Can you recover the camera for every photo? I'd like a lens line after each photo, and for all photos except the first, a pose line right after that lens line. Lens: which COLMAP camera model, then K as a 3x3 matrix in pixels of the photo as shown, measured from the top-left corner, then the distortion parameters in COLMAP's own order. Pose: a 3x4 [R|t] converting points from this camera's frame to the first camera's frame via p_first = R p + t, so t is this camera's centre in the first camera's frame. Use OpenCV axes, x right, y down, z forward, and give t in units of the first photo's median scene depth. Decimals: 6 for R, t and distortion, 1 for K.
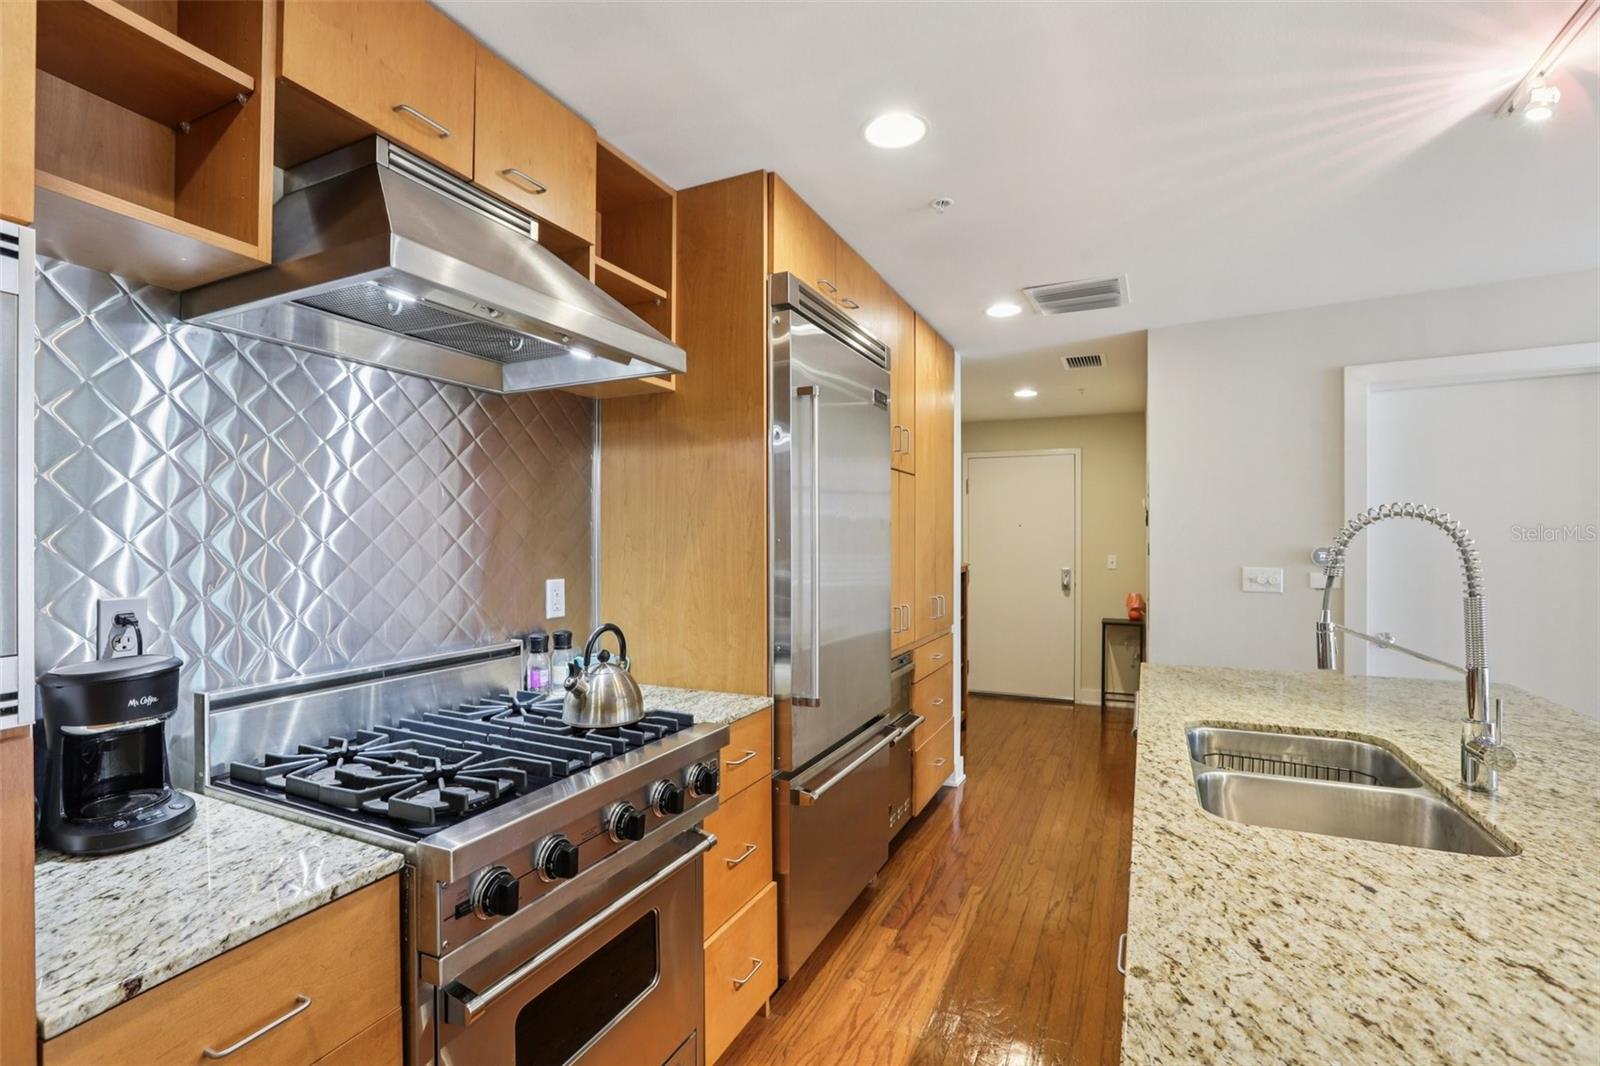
lens RADIAL K [[730.0, 0, 791.9], [0, 730.0, 533.3], [0, 0, 1]] dist [-0.062352, 0.023229]
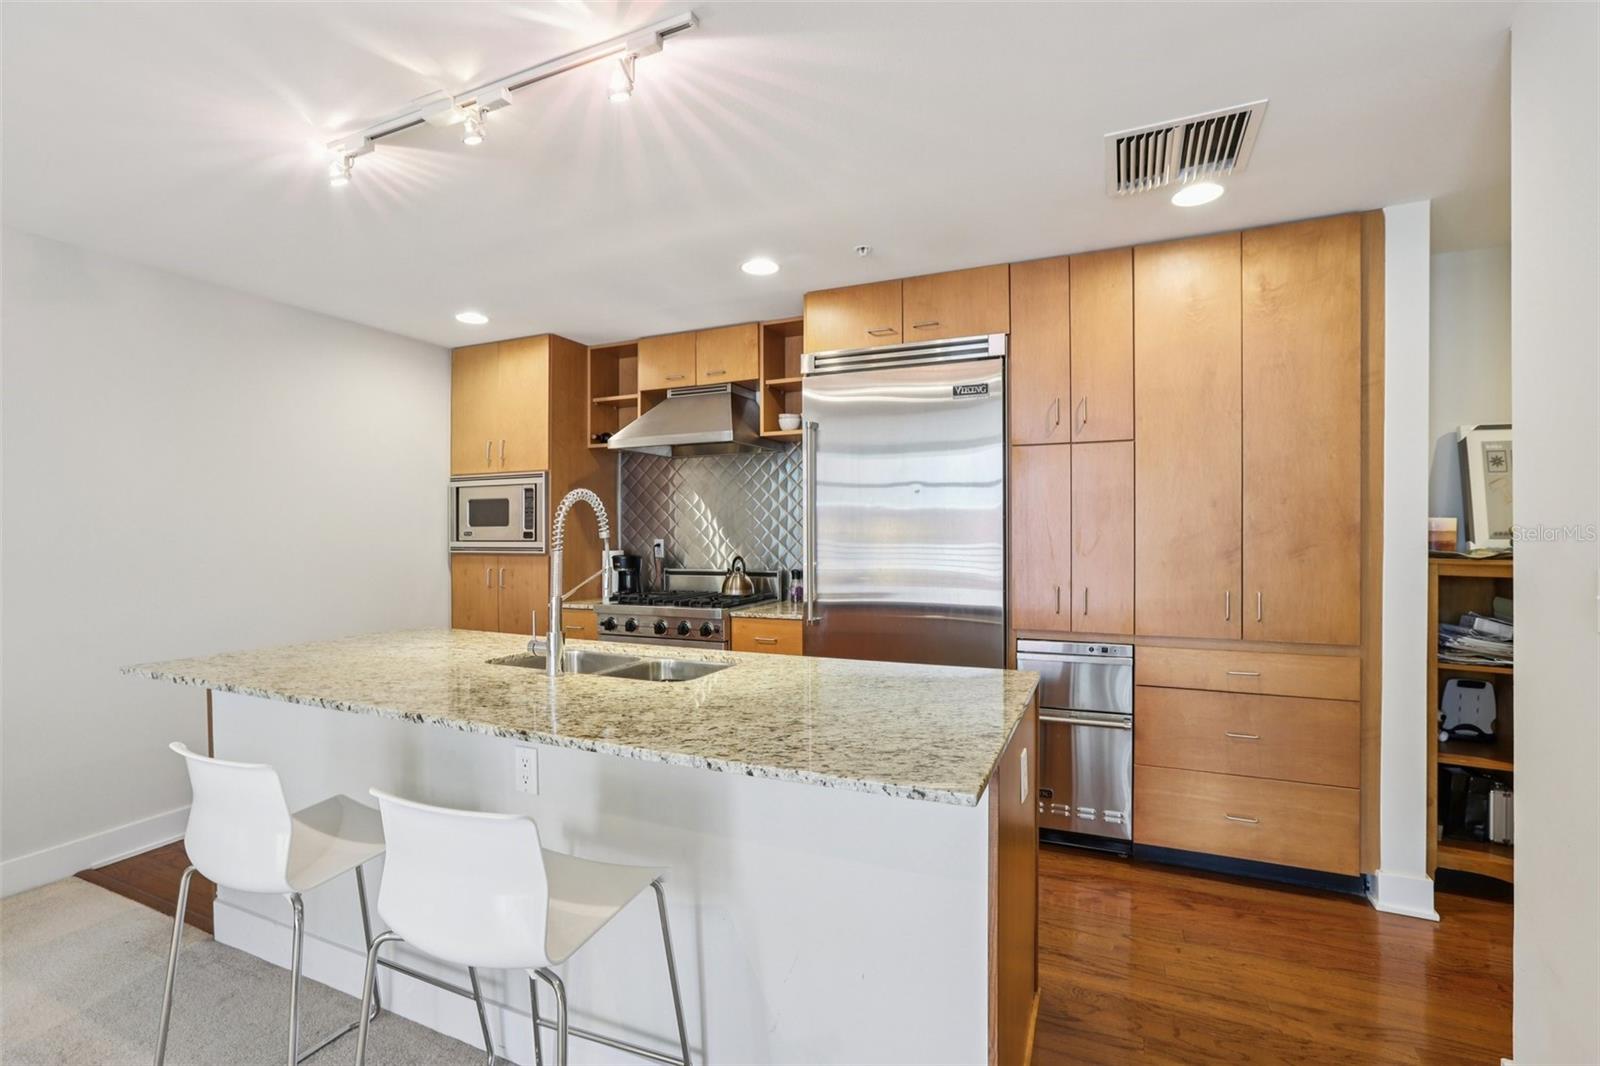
lens RADIAL K [[730.0, 0, 791.9], [0, 730.0, 533.3], [0, 0, 1]] dist [-0.062352, 0.023229]
pose [[0.017882, -0.008471, -0.999804, 2.092146], [0.000388, 0.999964, -0.008465, 0.084052], [0.999840, -0.000236, 0.017885, 1.182832]]
